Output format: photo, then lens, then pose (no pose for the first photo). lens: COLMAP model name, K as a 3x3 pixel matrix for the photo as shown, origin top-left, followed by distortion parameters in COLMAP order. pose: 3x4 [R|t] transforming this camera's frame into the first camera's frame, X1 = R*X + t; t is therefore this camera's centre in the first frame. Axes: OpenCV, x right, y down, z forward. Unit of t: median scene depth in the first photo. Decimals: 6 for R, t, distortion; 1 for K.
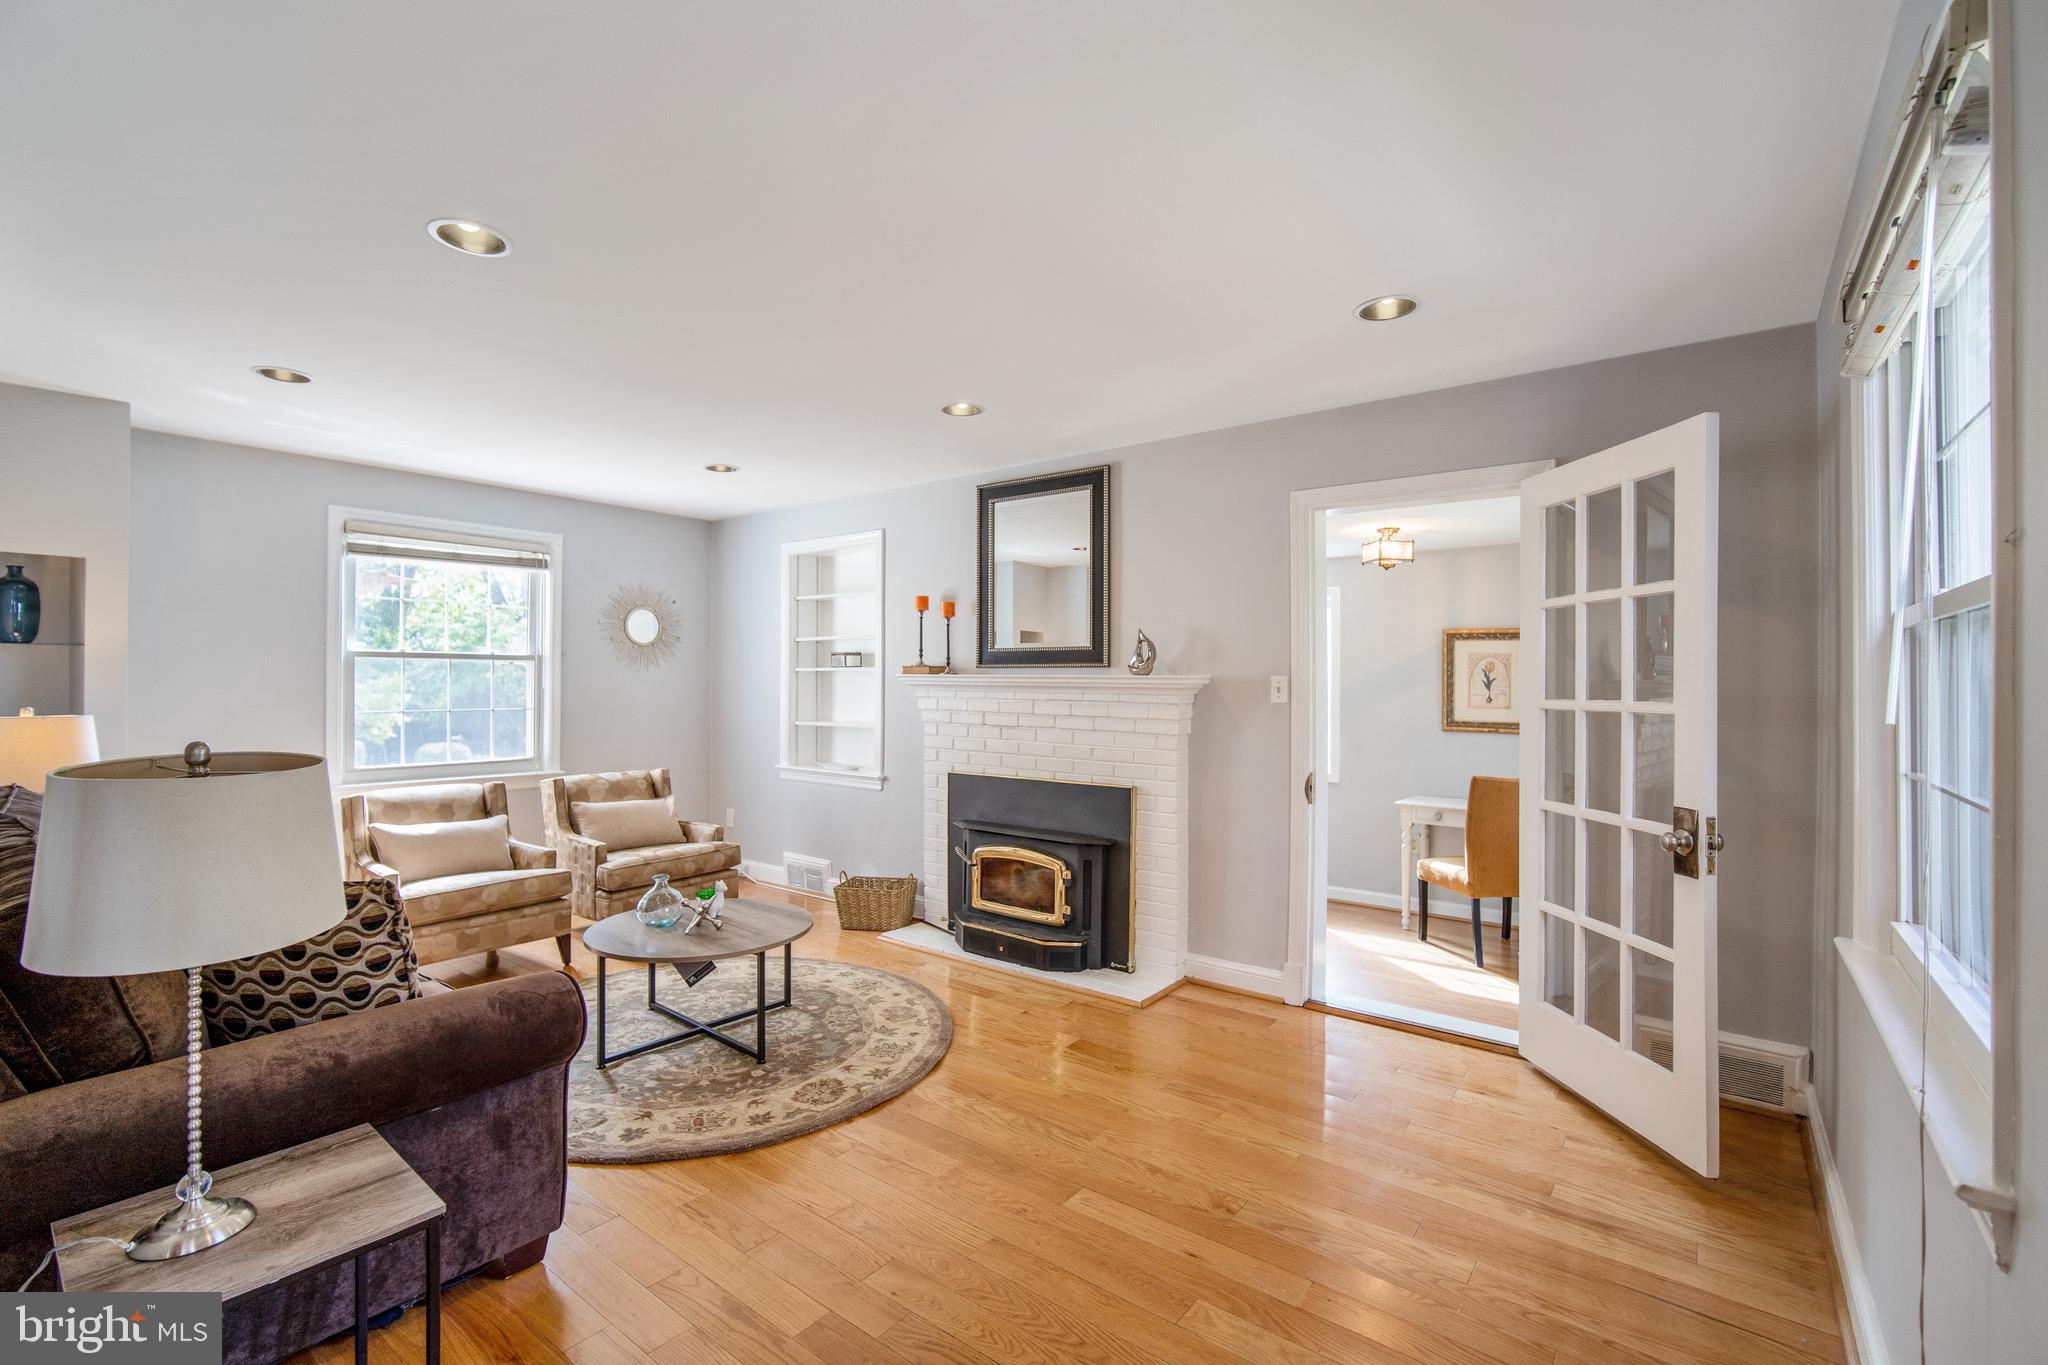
lens RADIAL K [[892.9, 0, 1019.7], [0, 892.9, 681.2], [0, 0, 1]] dist [-0.012663, 0.002529]
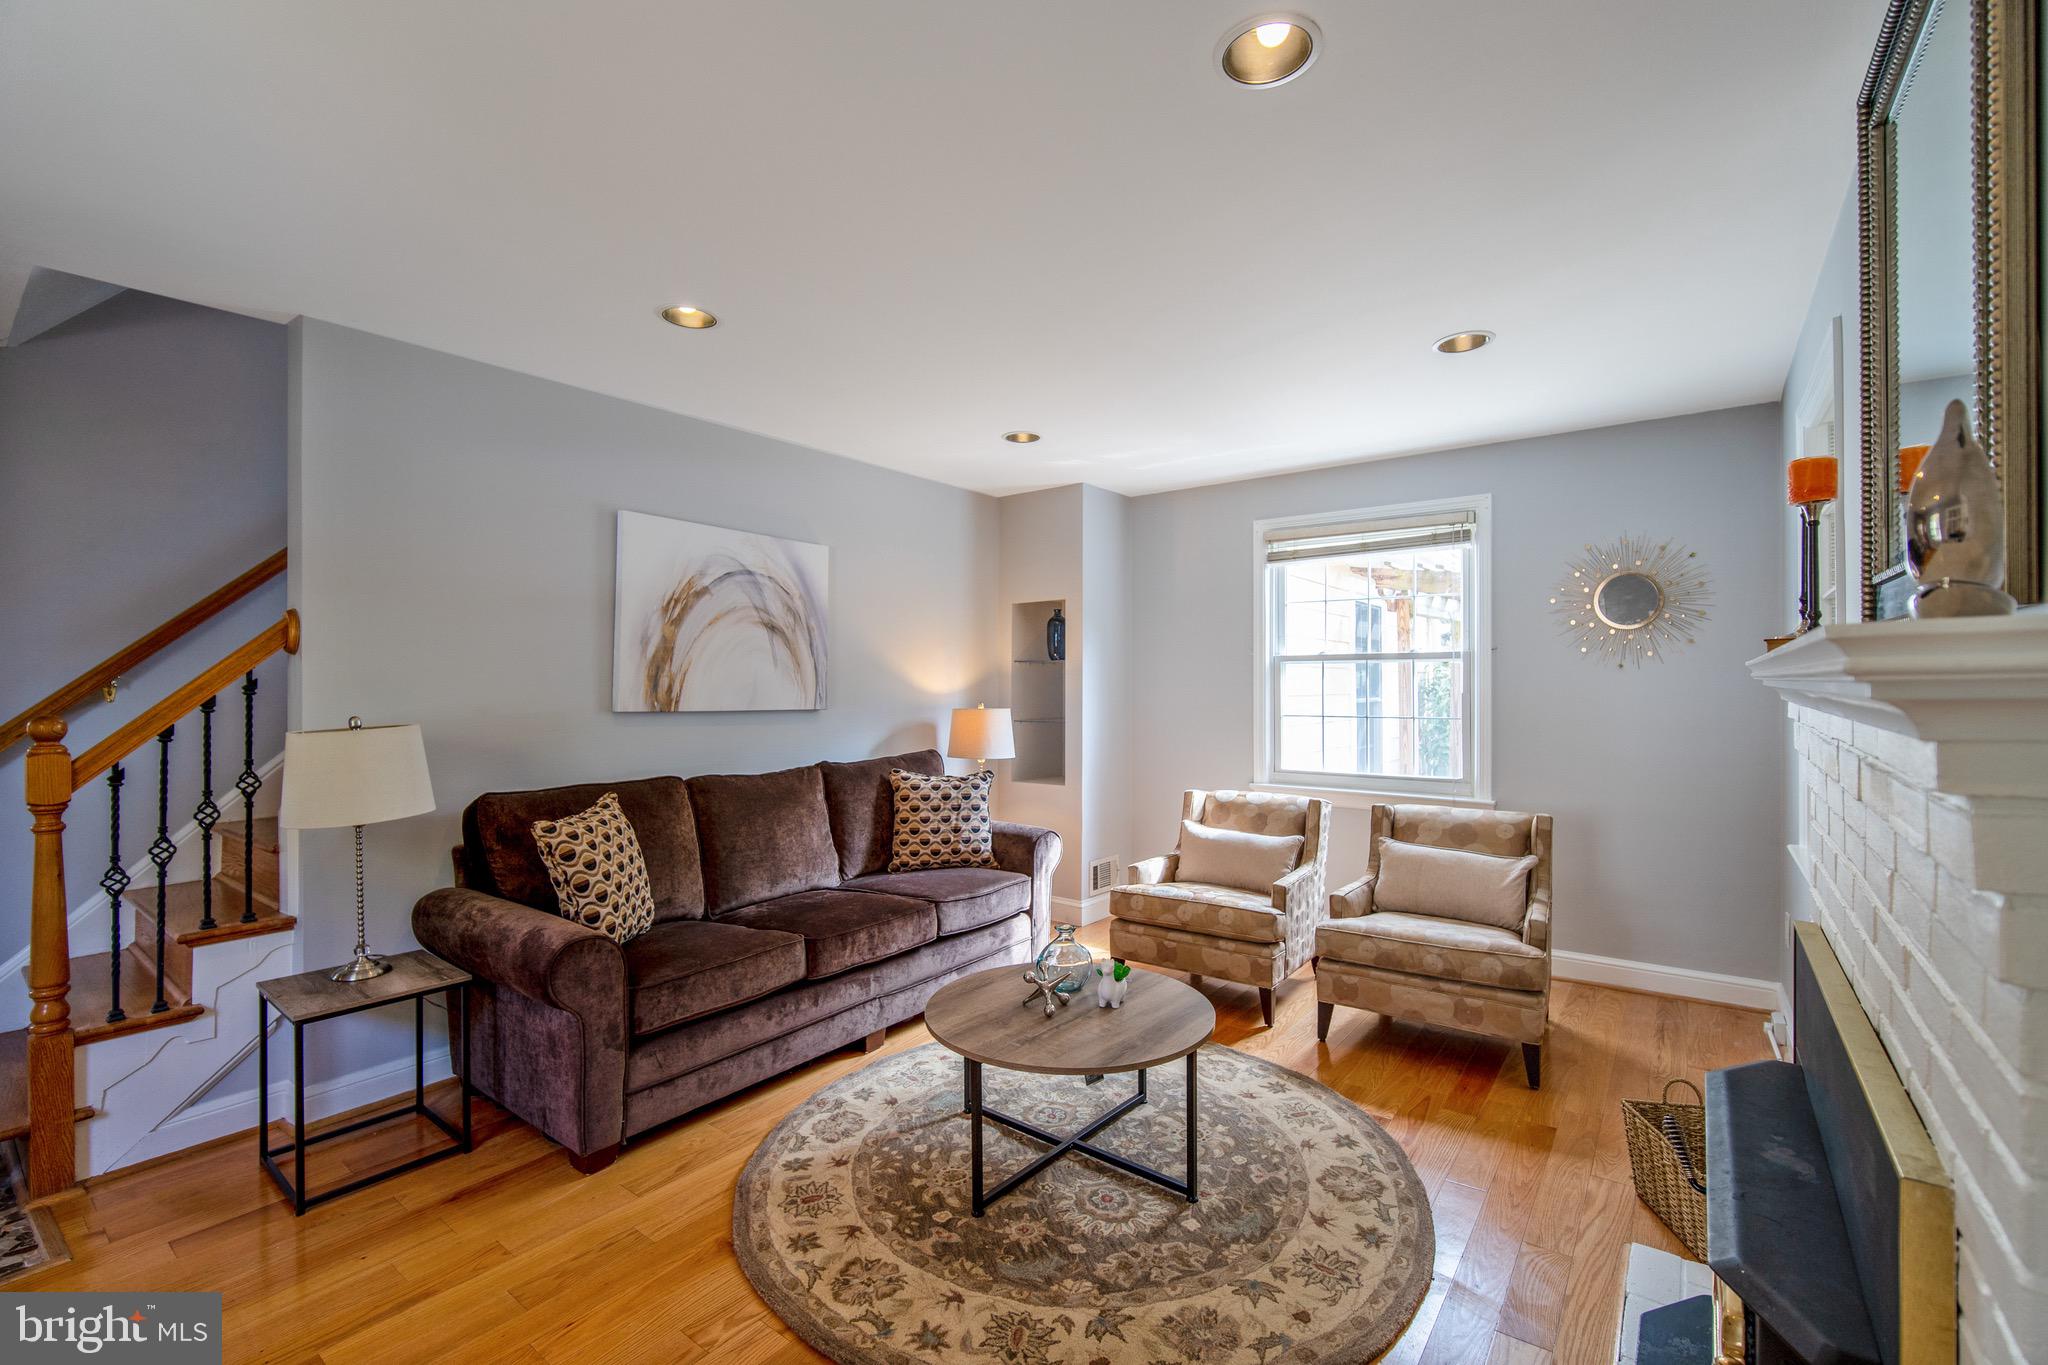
lens RADIAL K [[892.9, 0, 1034.7], [0, 892.9, 683.4], [0, 0, 1]] dist [-0.012663, 0.002529]
pose [[0.014718, -0.006119, -0.999873, 0.382975], [0.003646, 0.999975, -0.006066, 0.004732], [0.999885, -0.003557, 0.014740, 0.923554]]
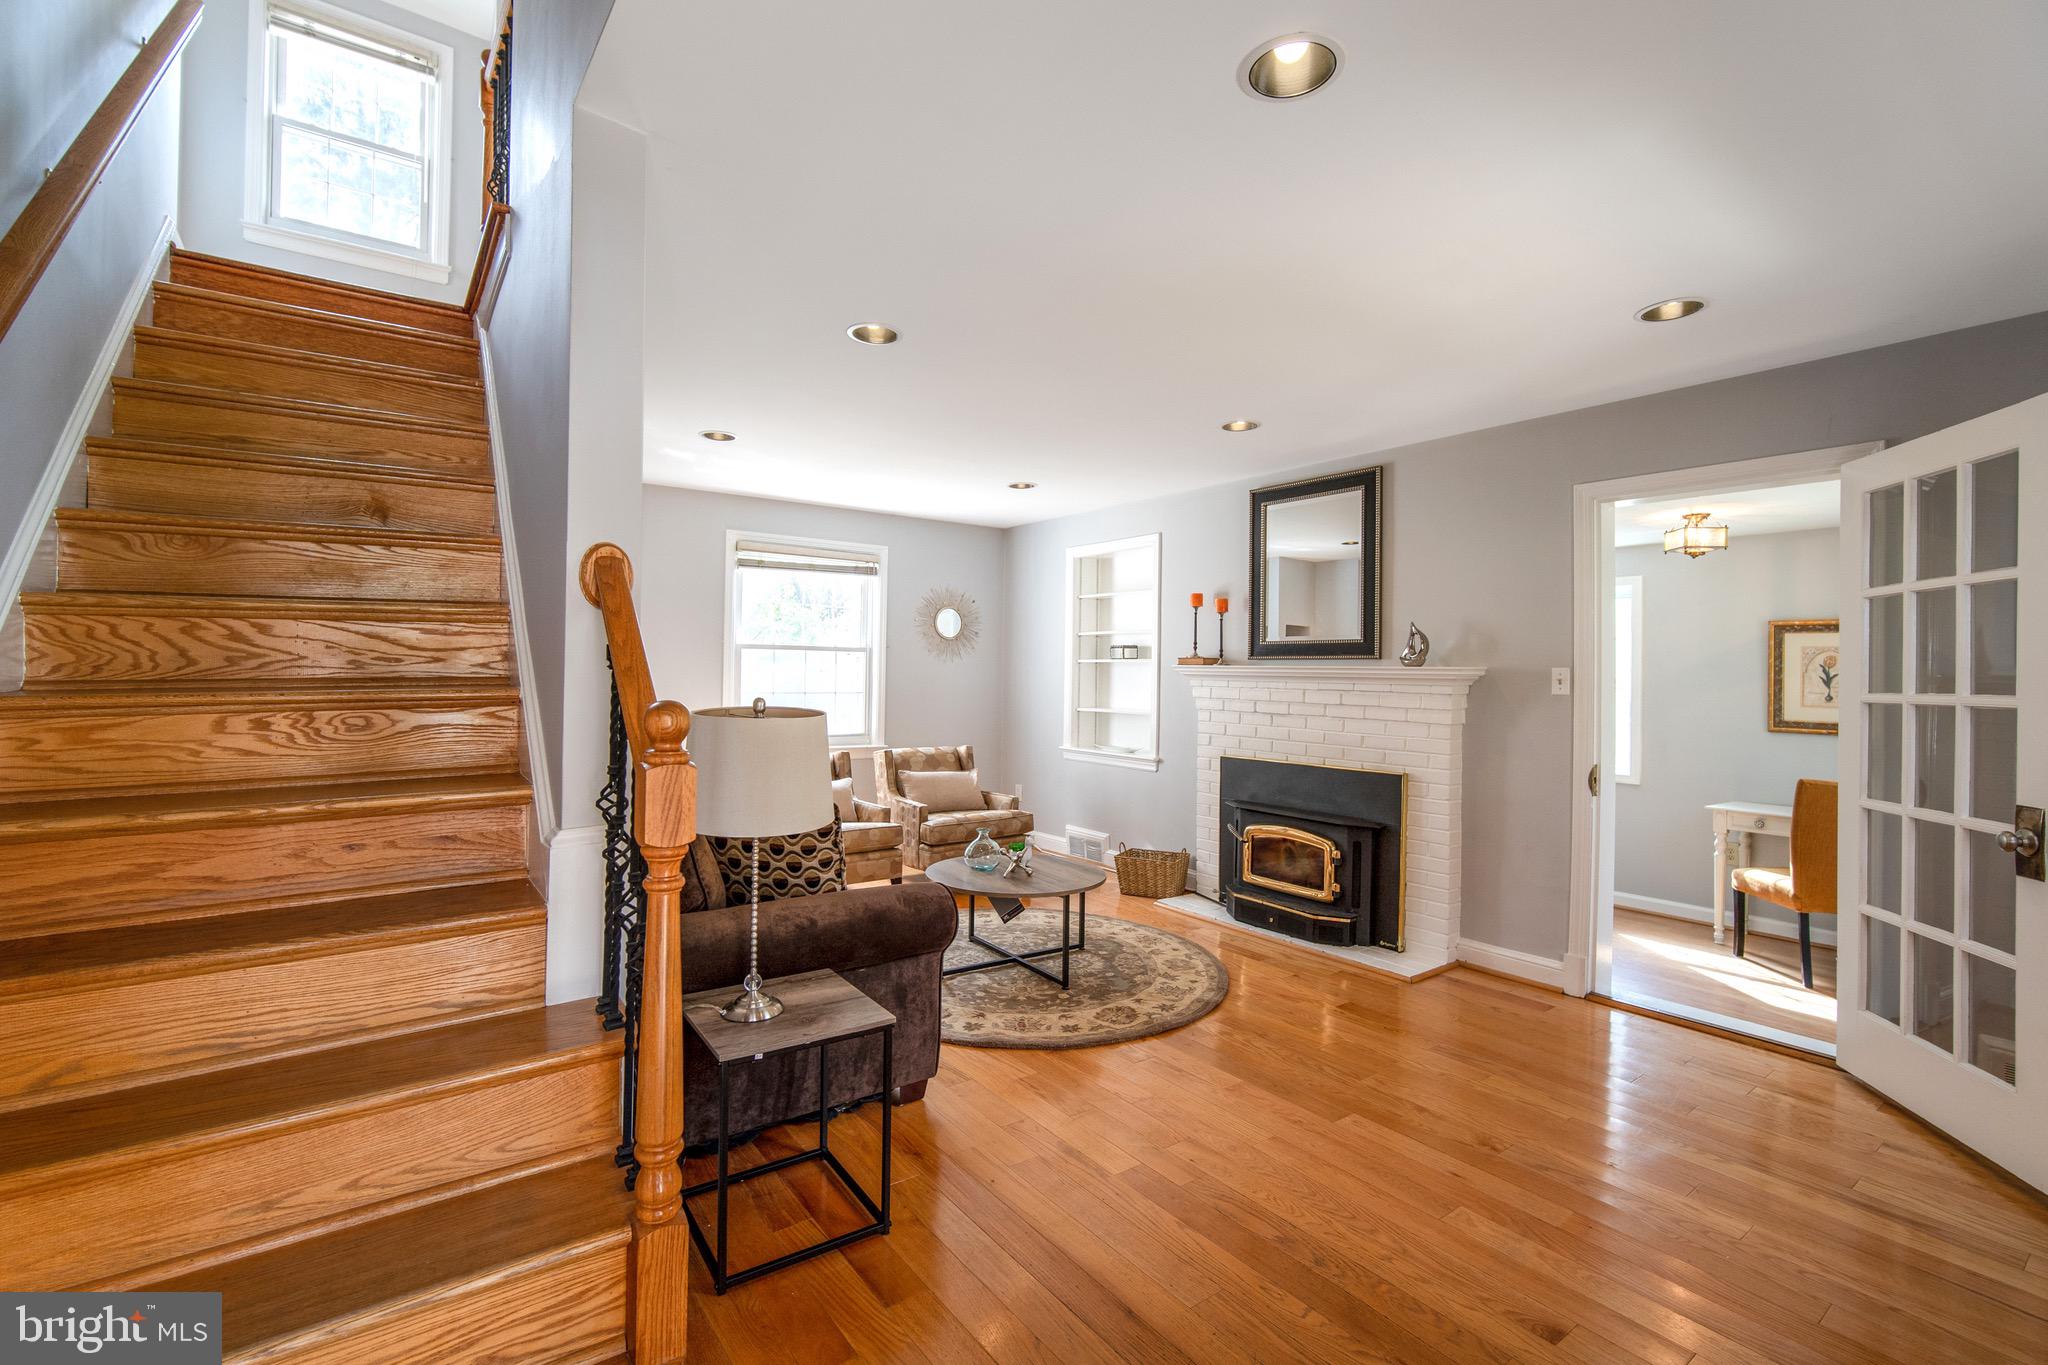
lens RADIAL K [[892.9, 0, 1021.3], [0, 892.9, 668.9], [0, 0, 1]] dist [-0.012663, 0.002529]
pose [[0.960823, 0.007392, -0.277062, -0.017807], [-0.009805, 0.999925, -0.007324, 0.009261], [0.276988, 0.009753, 0.960824, -0.146813]]
